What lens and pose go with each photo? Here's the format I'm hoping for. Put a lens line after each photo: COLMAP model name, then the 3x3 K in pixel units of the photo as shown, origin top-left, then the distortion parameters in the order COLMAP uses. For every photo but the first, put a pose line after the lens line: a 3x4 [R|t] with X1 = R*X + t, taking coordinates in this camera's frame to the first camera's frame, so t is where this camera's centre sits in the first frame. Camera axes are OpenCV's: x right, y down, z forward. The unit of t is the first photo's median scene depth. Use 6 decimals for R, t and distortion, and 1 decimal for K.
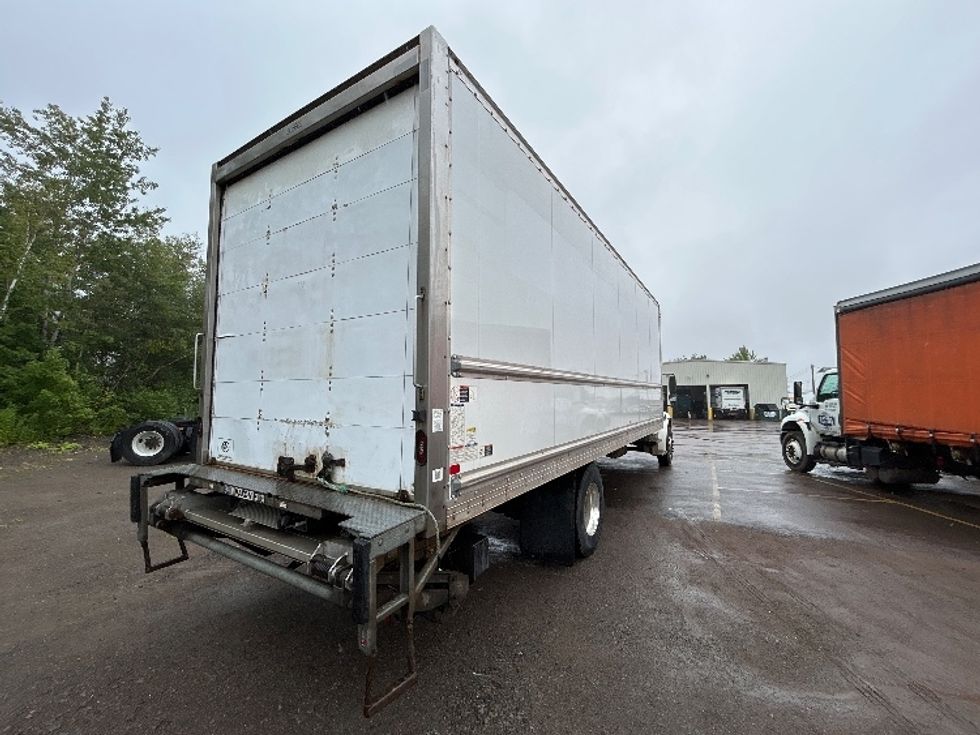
lens RADIAL K [[390.5, 0, 491.2], [0, 390.5, 363.2], [0, 0, 1]] dist [0.000474, -0.000071]
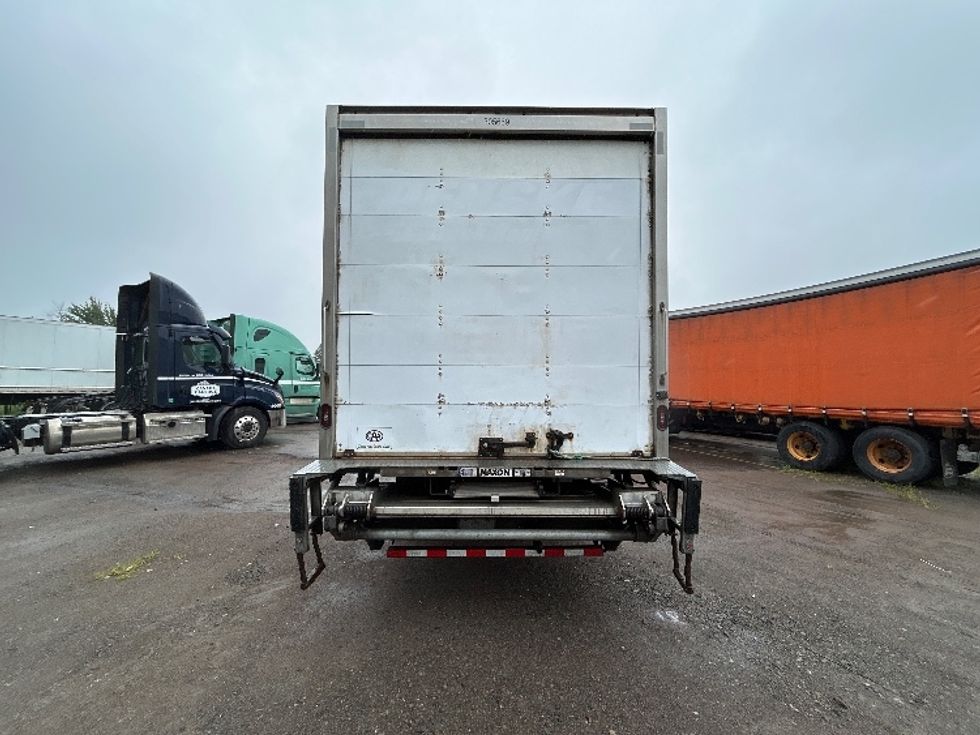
lens RADIAL K [[390.5, 0, 491.2], [0, 390.5, 363.2], [0, 0, 1]] dist [0.000474, -0.000071]
pose [[0.854847, 0.024868, 0.518284, -1.150304], [-0.046350, 0.998518, 0.028538, 0.006568], [-0.516806, -0.048418, 0.854732, 0.099978]]
